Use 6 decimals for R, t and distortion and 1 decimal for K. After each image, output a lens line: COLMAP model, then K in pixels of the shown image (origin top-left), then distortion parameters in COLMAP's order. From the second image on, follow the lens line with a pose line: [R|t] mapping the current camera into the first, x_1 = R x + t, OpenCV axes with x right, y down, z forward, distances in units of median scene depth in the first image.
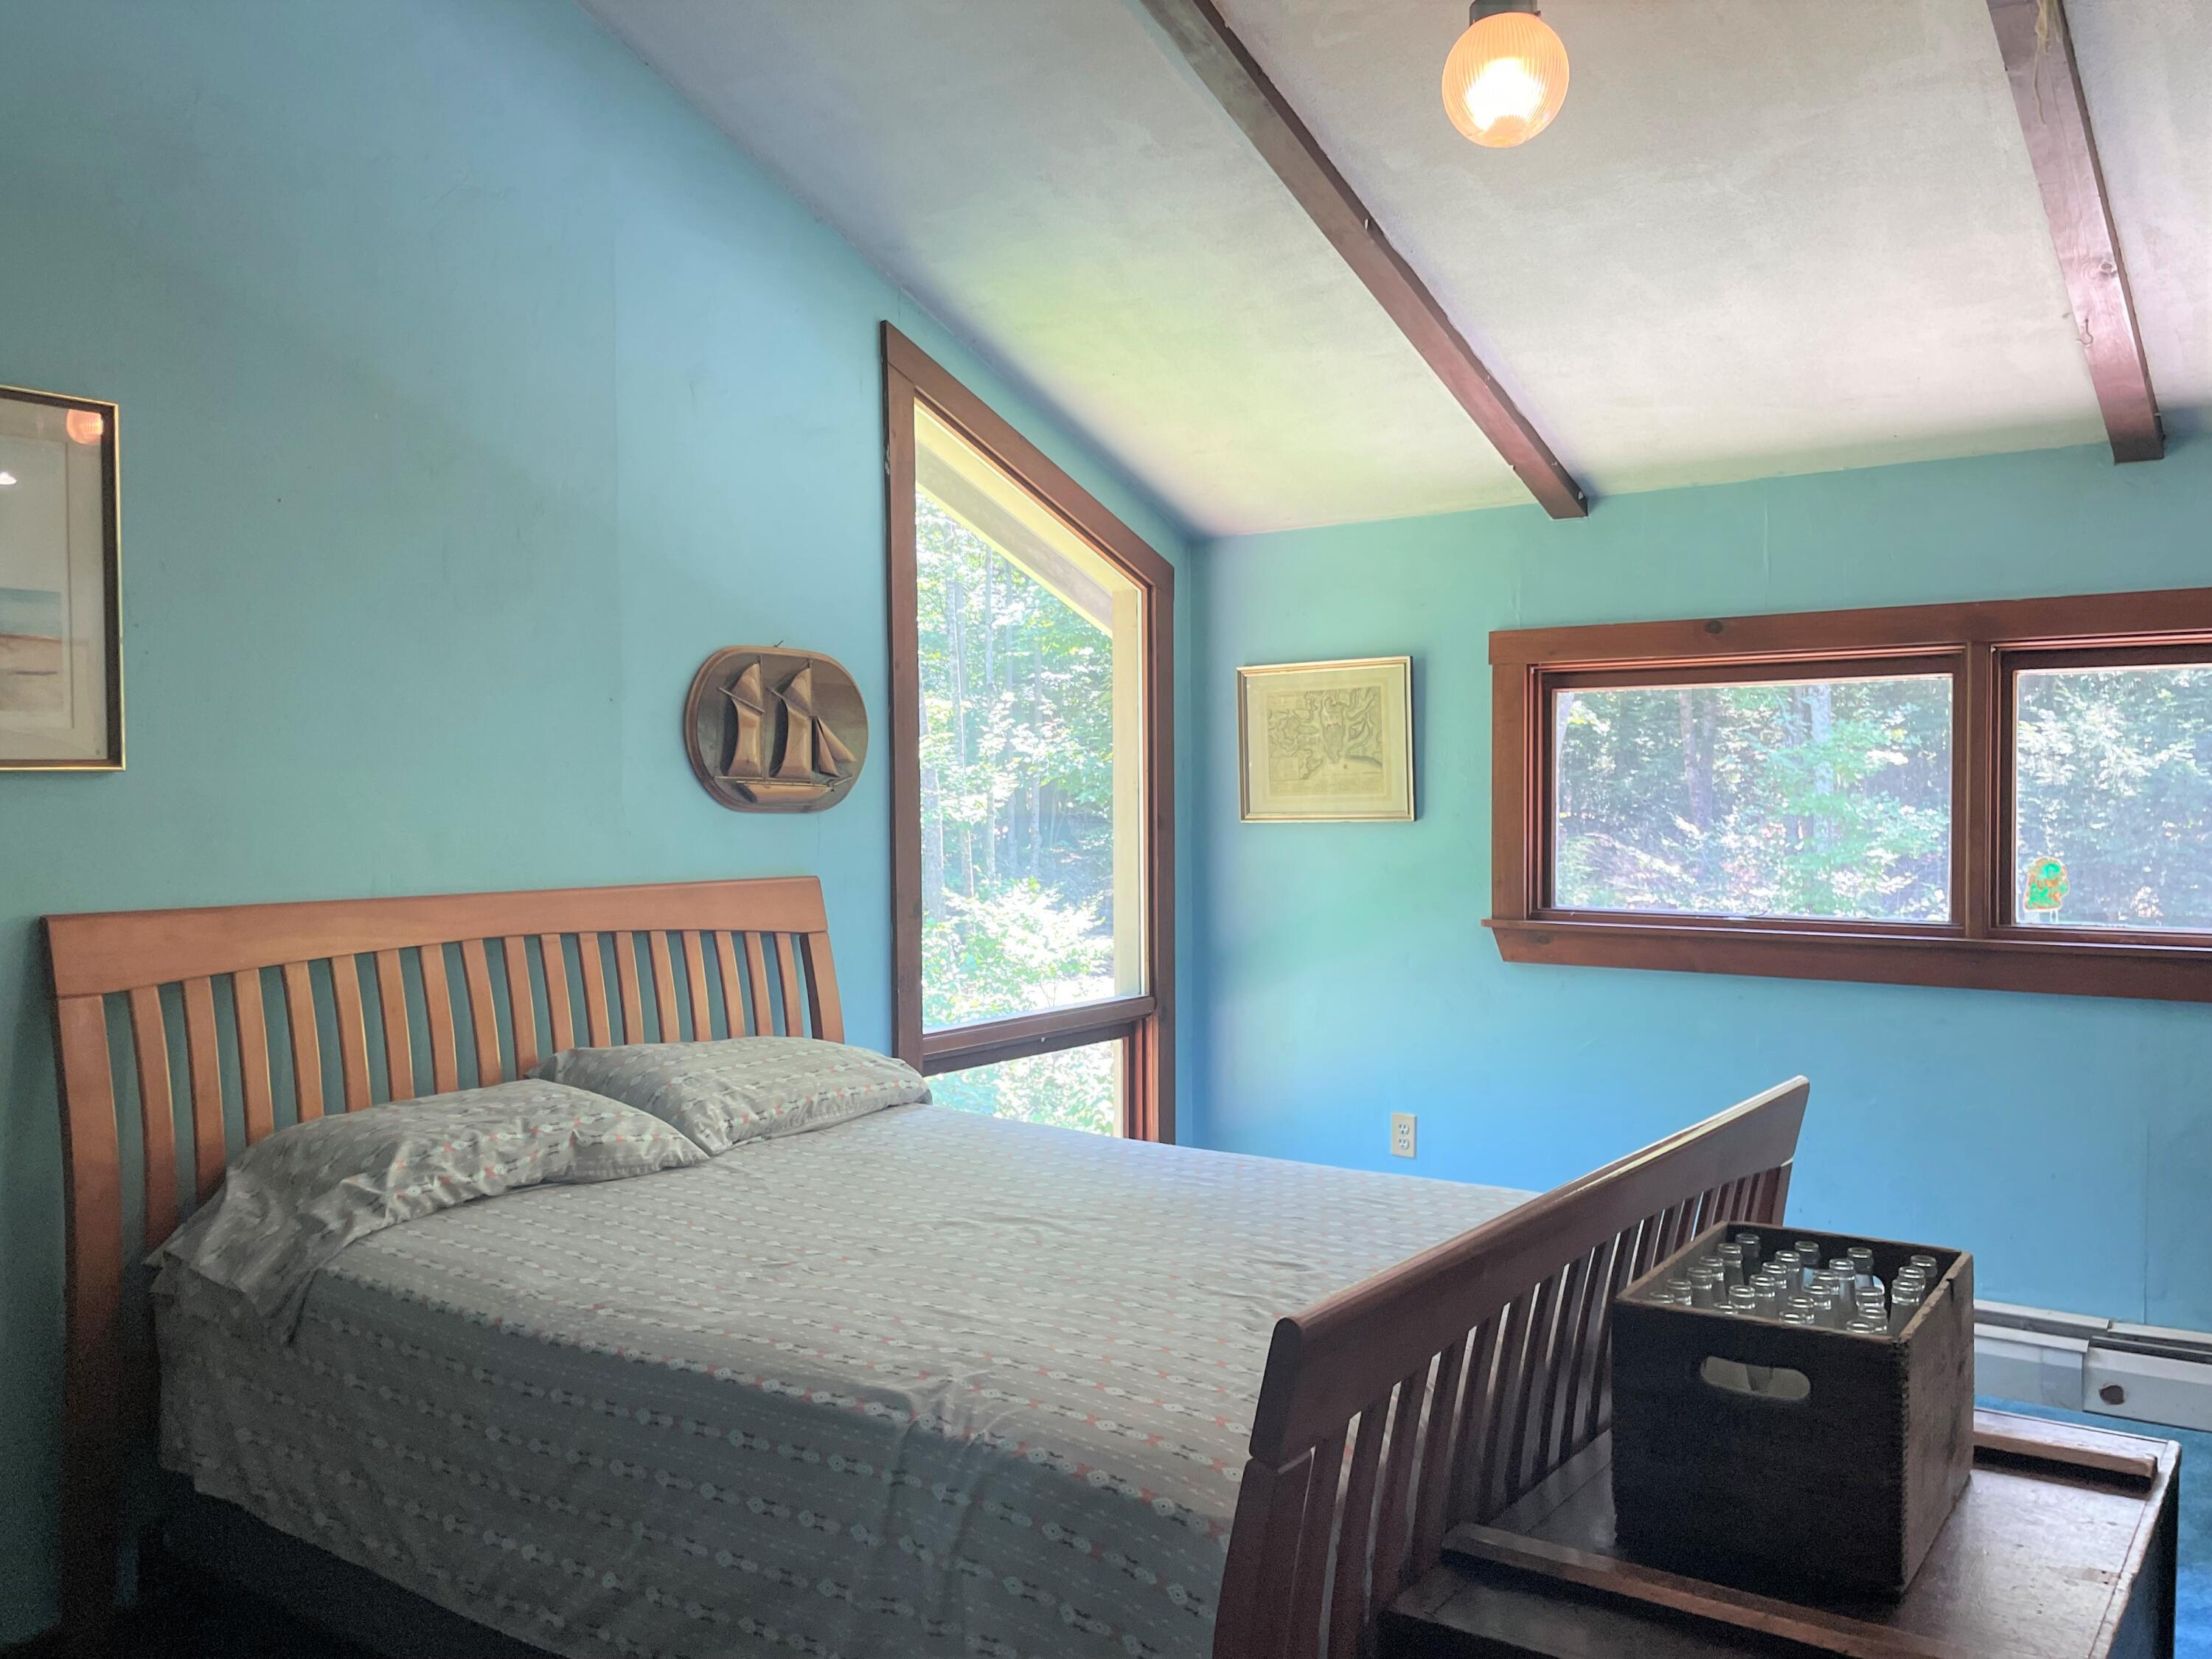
lens RADIAL K [[1800.7, 0, 1117.6], [0, 1800.7, 838.8], [0, 0, 1]] dist [0.100166, -0.143894]
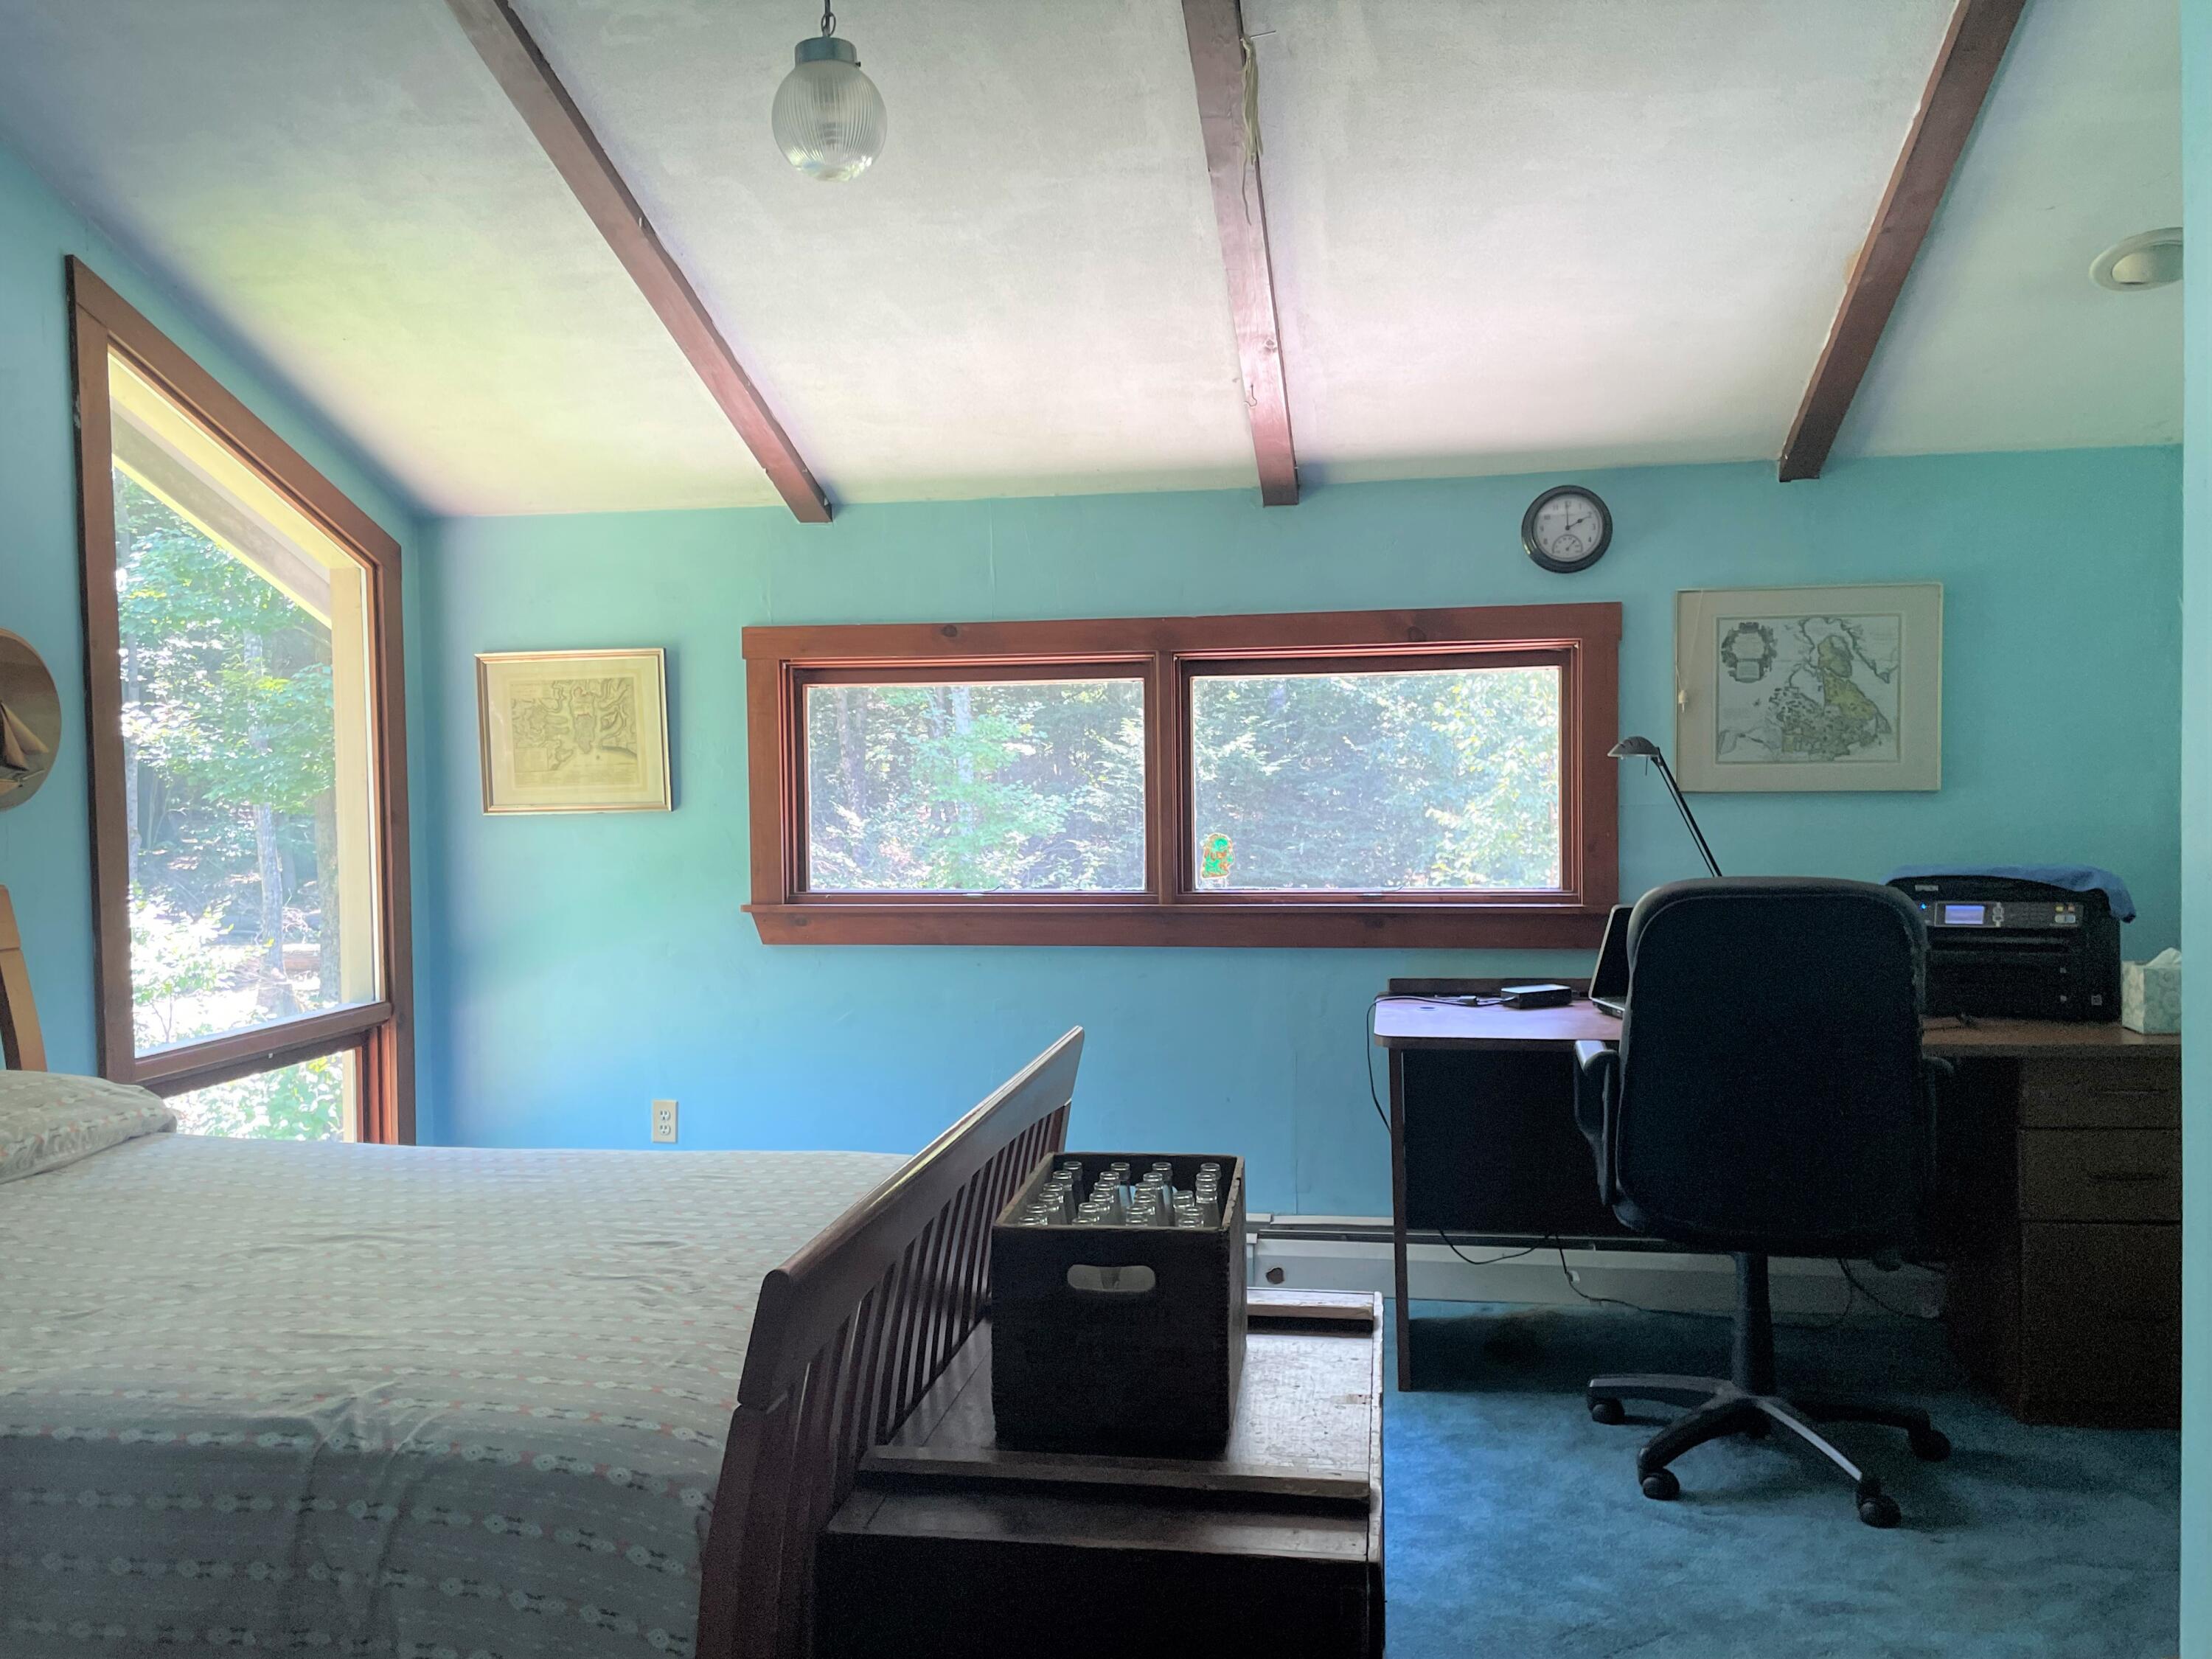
lens RADIAL K [[1787.9, 0, 1110.8], [0, 1787.9, 844.5], [0, 0, 1]] dist [0.087763, -0.116069]
pose [[0.898393, -0.023980, 0.438537, -0.070379], [0.020013, 0.999706, 0.013668, -0.000080], [-0.438736, -0.003503, 0.898609, -0.019255]]
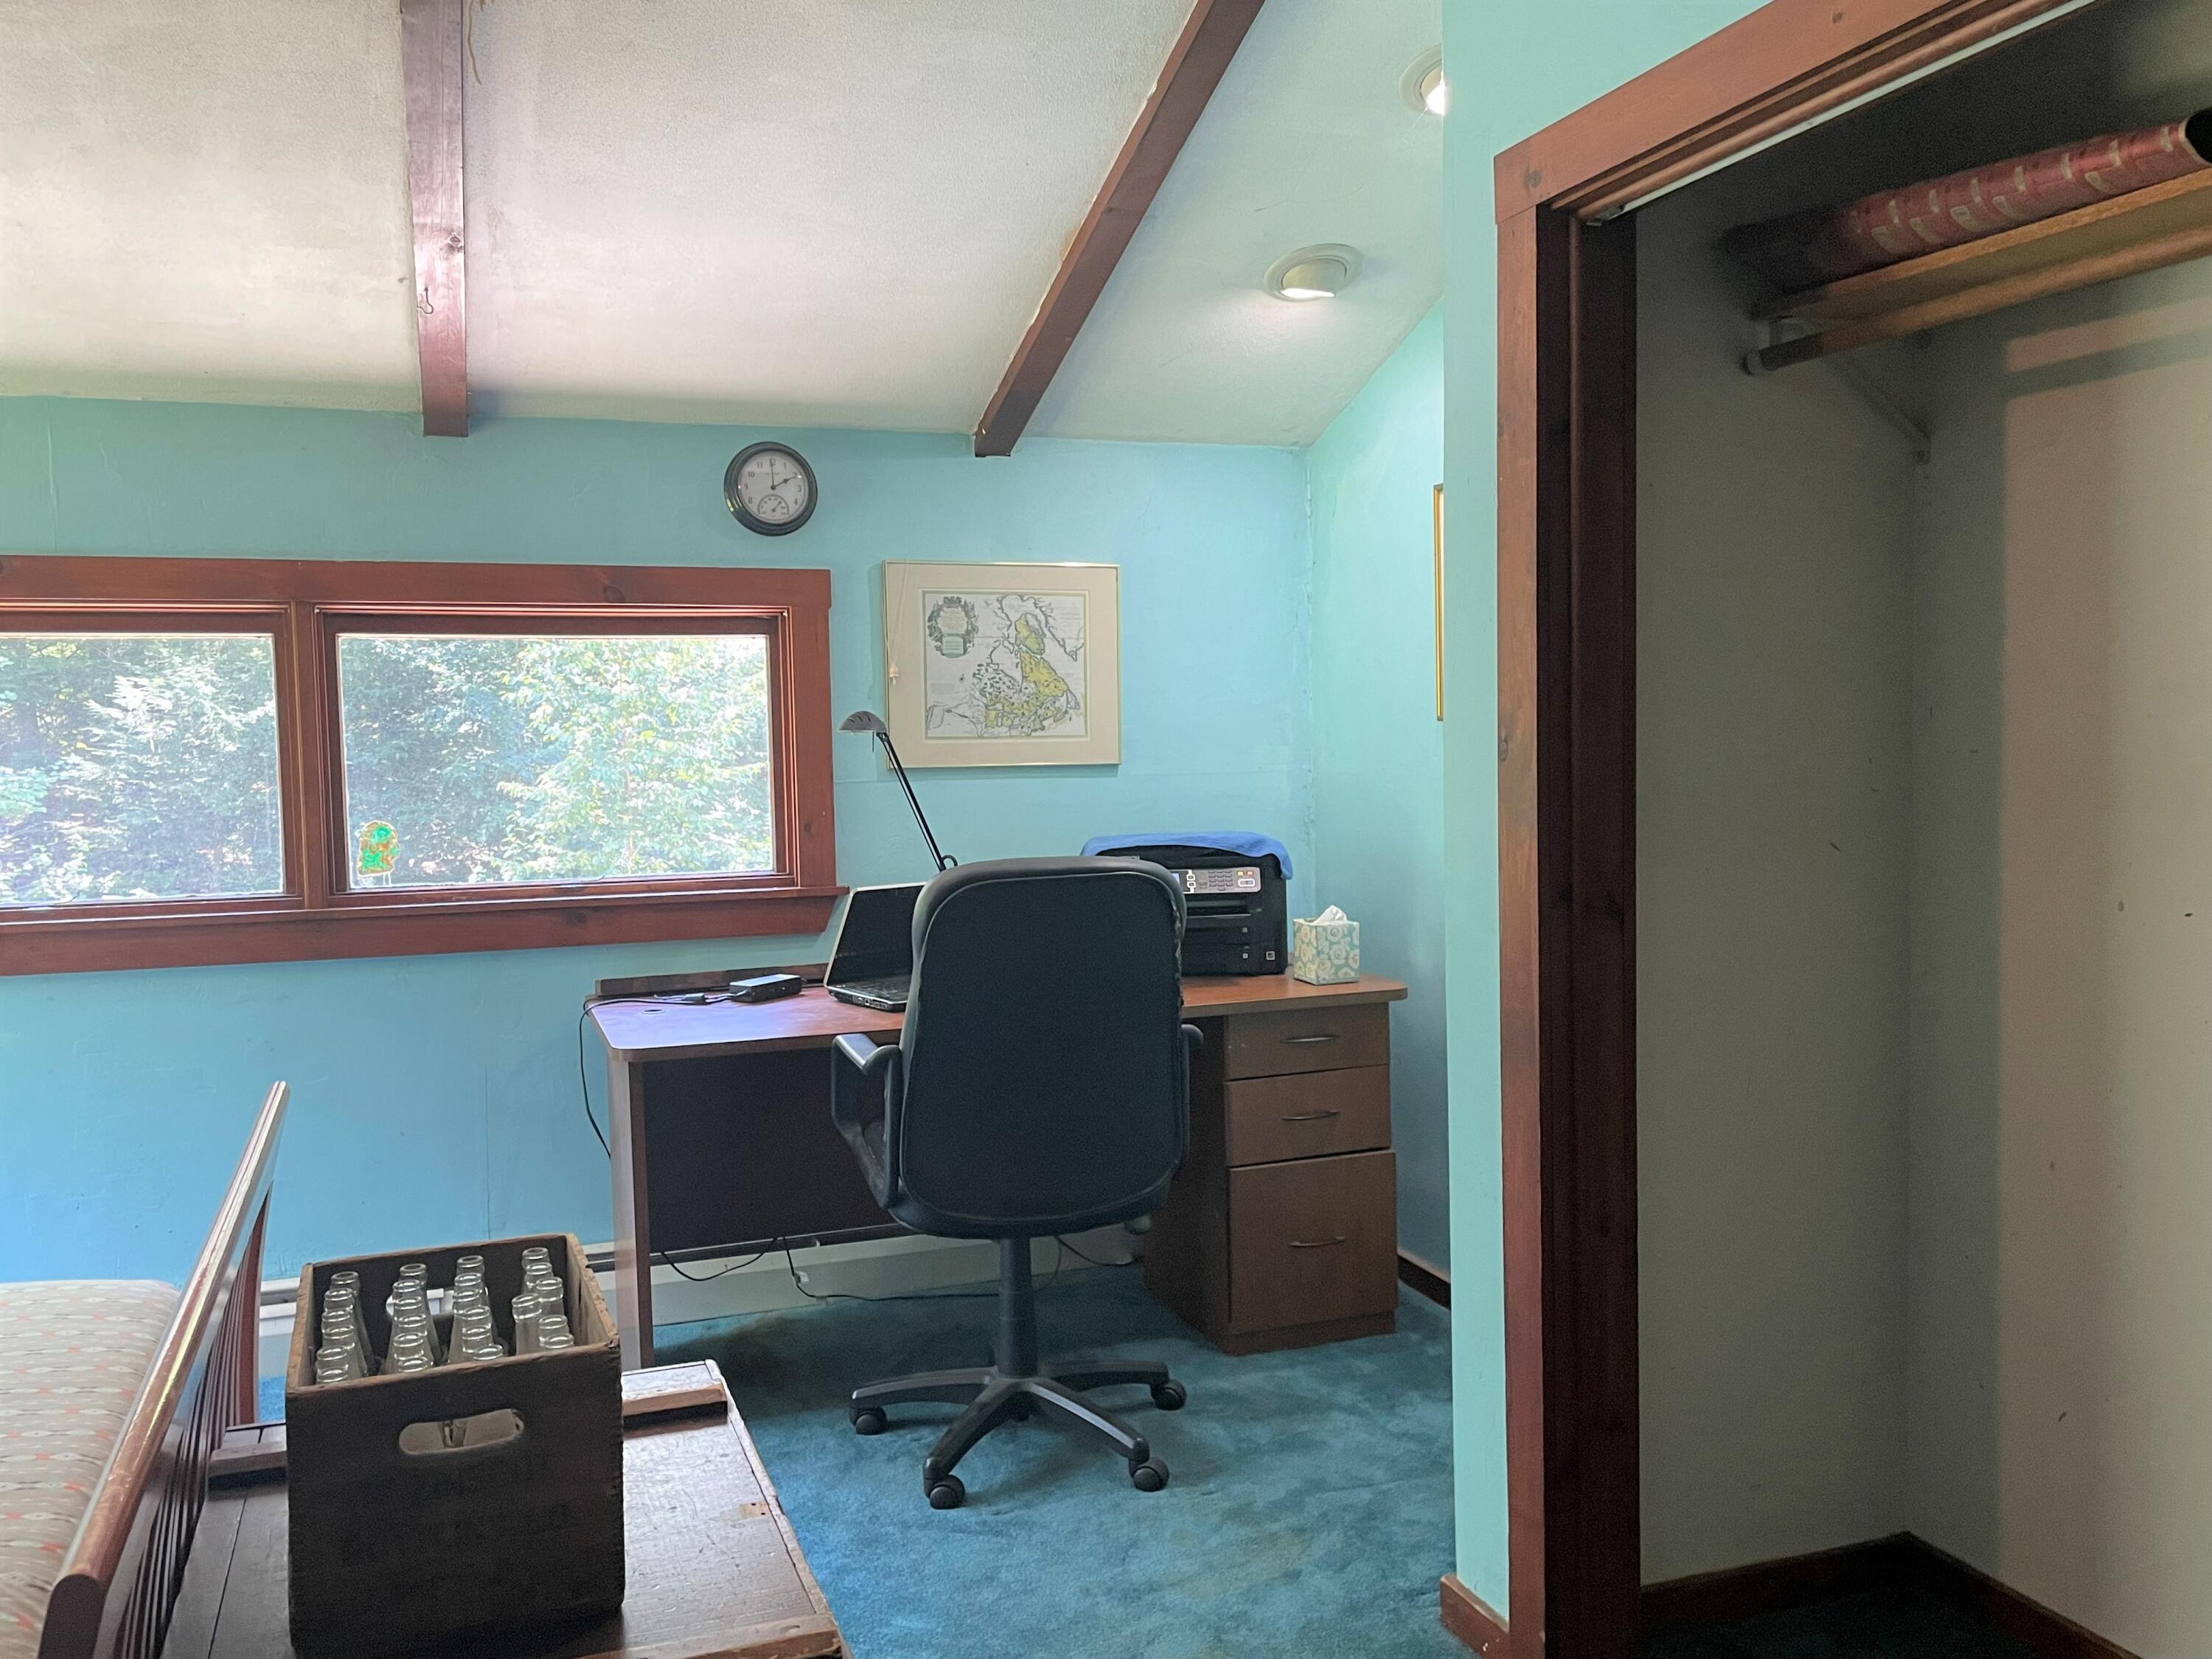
lens RADIAL K [[1787.9, 0, 1110.8], [0, 1787.9, 844.5], [0, 0, 1]] dist [0.087763, -0.116069]
pose [[0.569860, -0.056648, 0.819787, -0.081786], [0.033616, 0.998393, 0.045622, -0.009452], [-0.821054, 0.001560, 0.570849, 0.106961]]
